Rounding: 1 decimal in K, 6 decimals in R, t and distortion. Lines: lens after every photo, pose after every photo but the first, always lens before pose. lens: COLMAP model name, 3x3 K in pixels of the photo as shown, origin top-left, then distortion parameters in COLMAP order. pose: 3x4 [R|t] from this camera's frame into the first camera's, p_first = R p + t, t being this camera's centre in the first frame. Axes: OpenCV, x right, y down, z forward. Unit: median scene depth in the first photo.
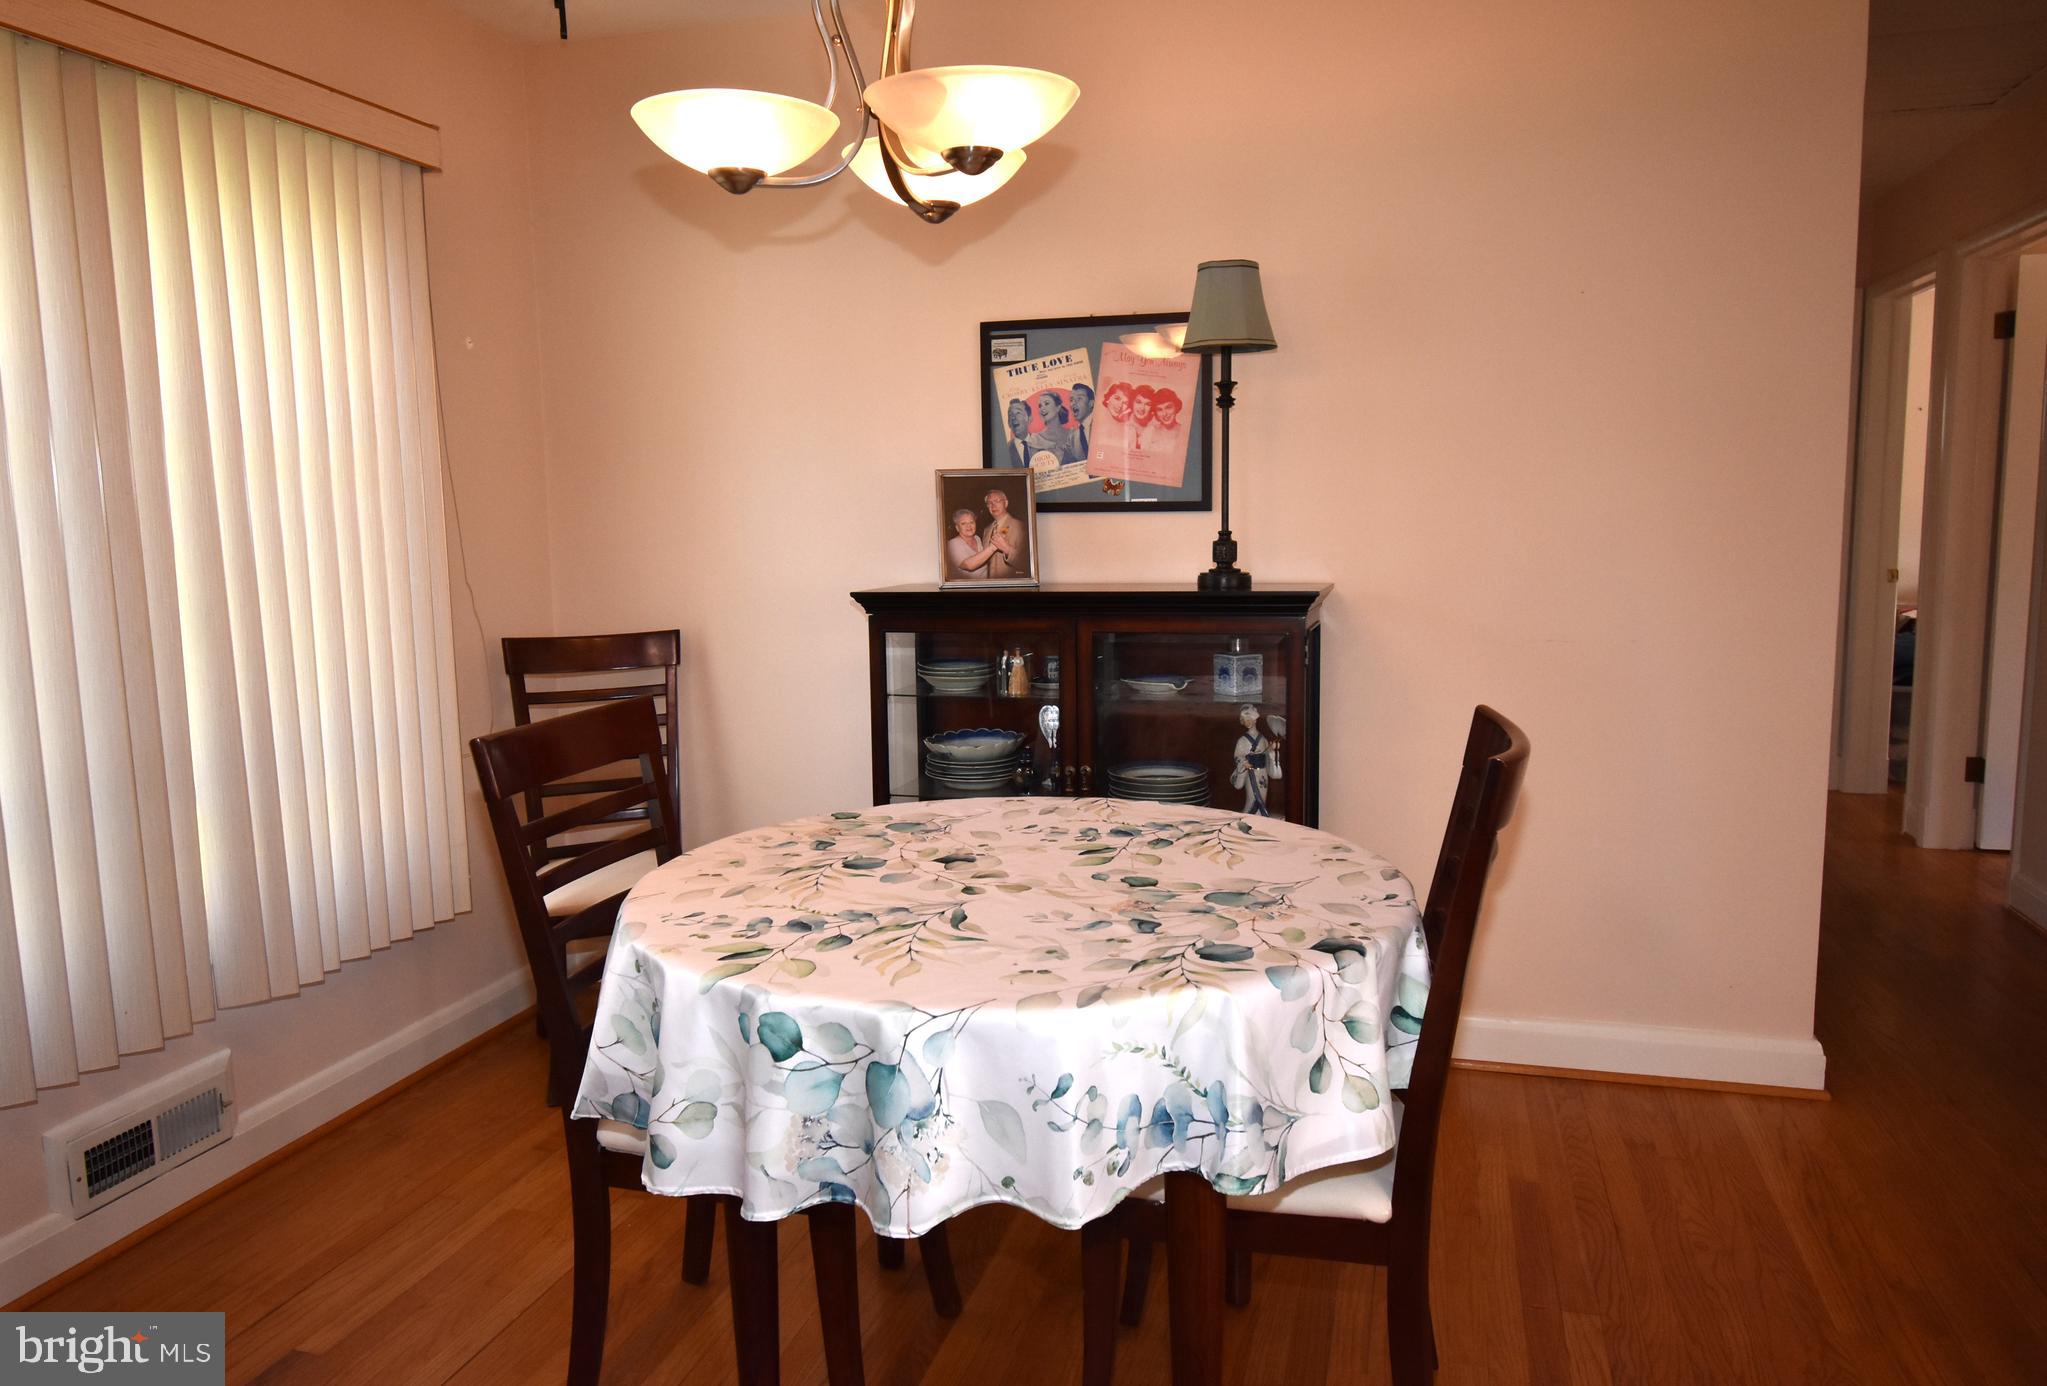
lens RADIAL K [[1448.7, 0, 1000.1], [0, 1448.7, 681.9], [0, 0, 1]] dist [0.003235, -0.003407]
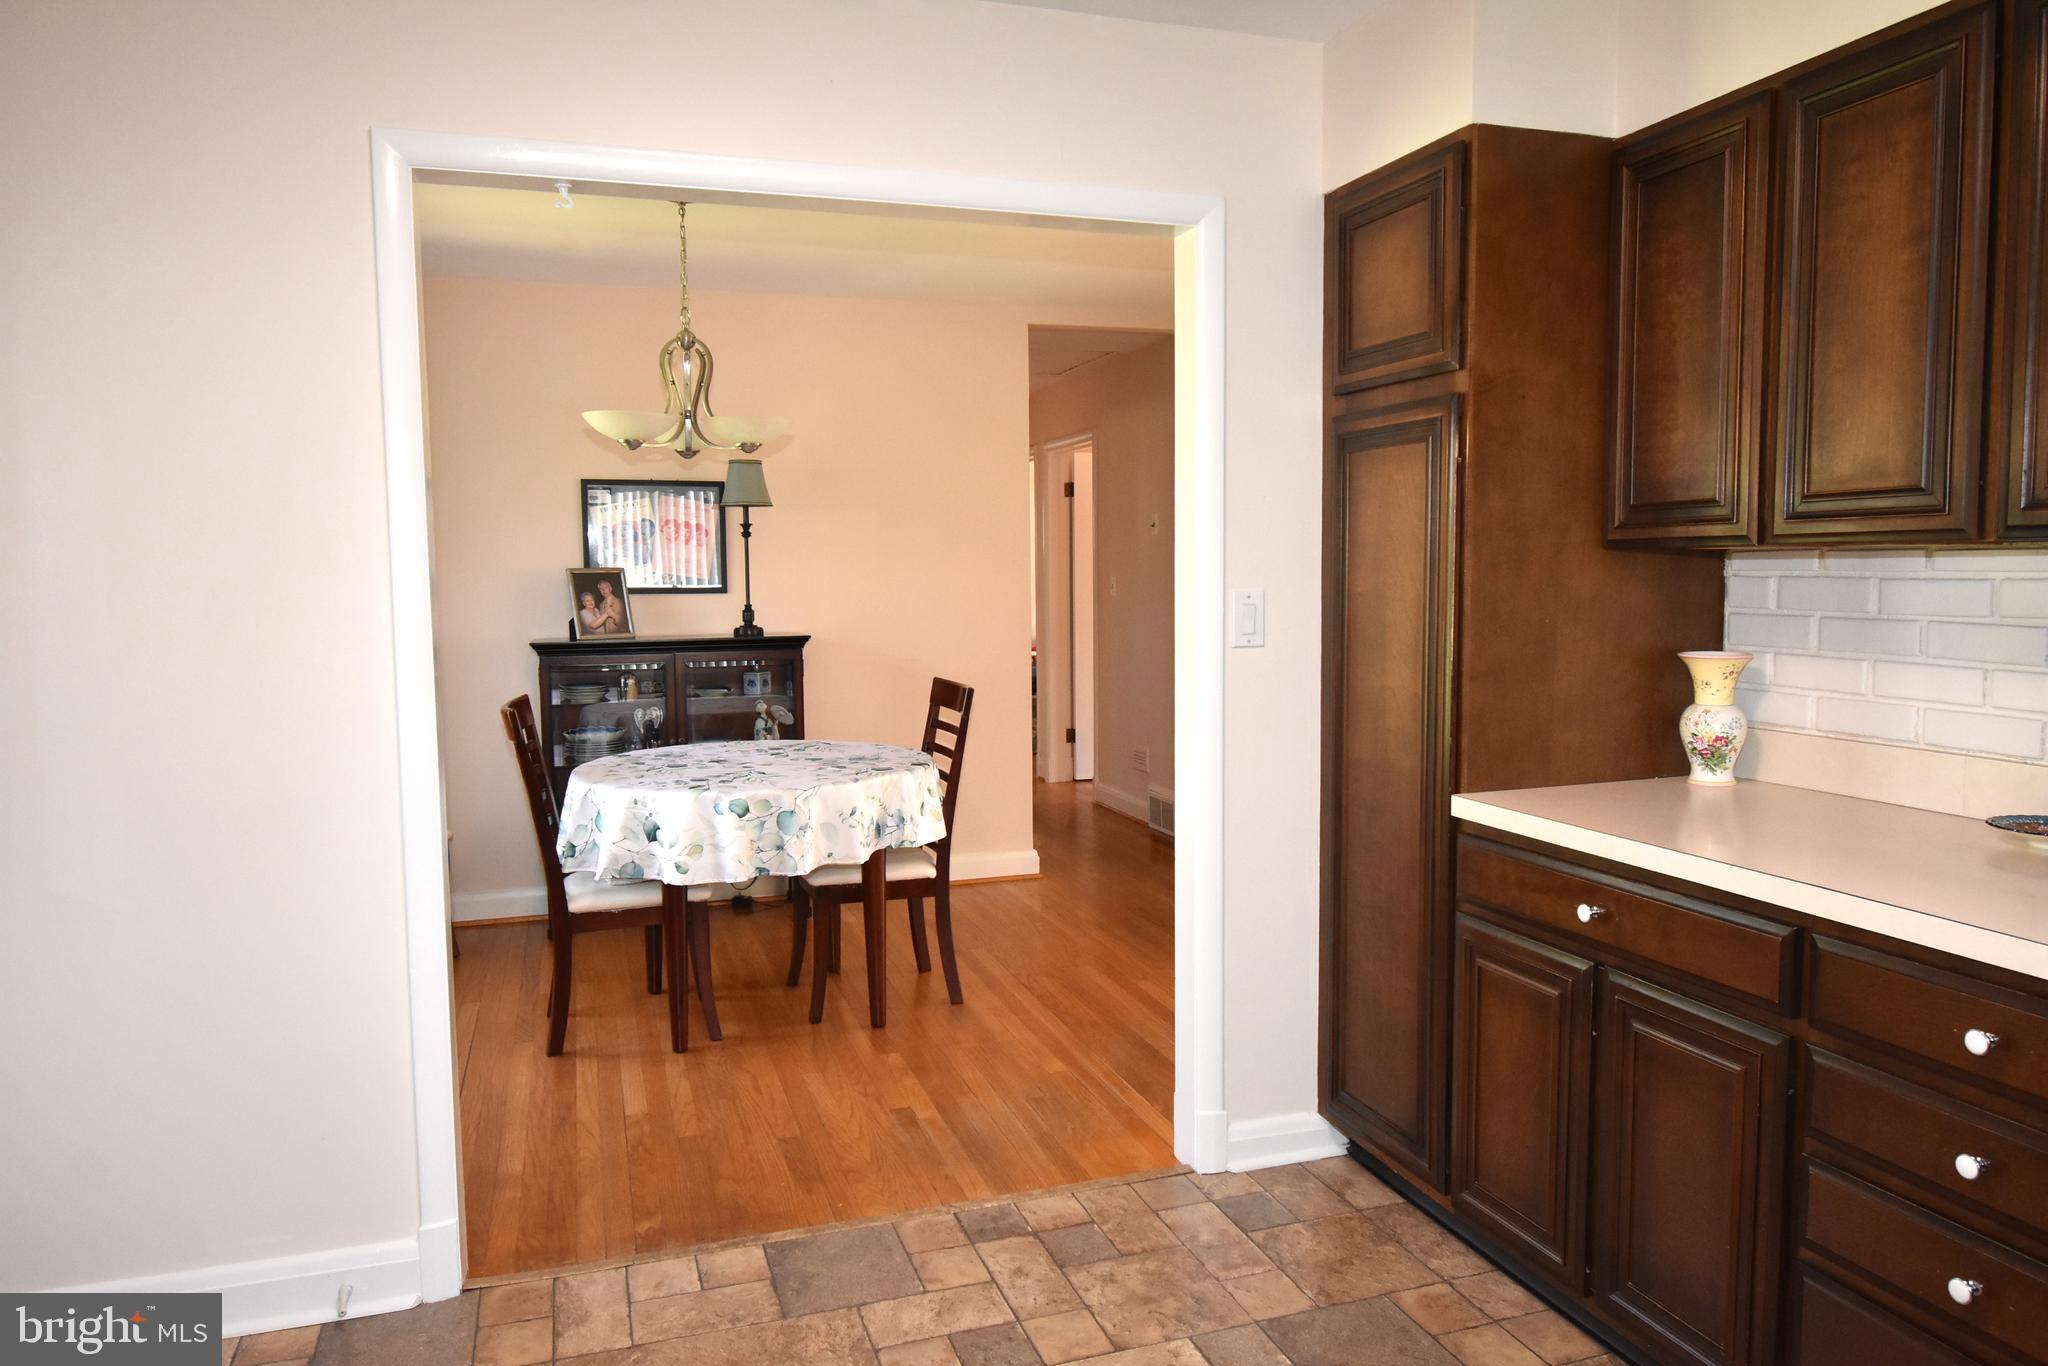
lens RADIAL K [[1361.2, 0, 1027.2], [0, 1361.2, 690.9], [0, 0, 1]] dist [-0.009367, -0.002118]
pose [[0.826527, -0.041329, 0.561377, -0.511938], [0.064475, 0.997688, -0.021479, 0.062362], [-0.559192, 0.053948, 0.827281, -0.592163]]
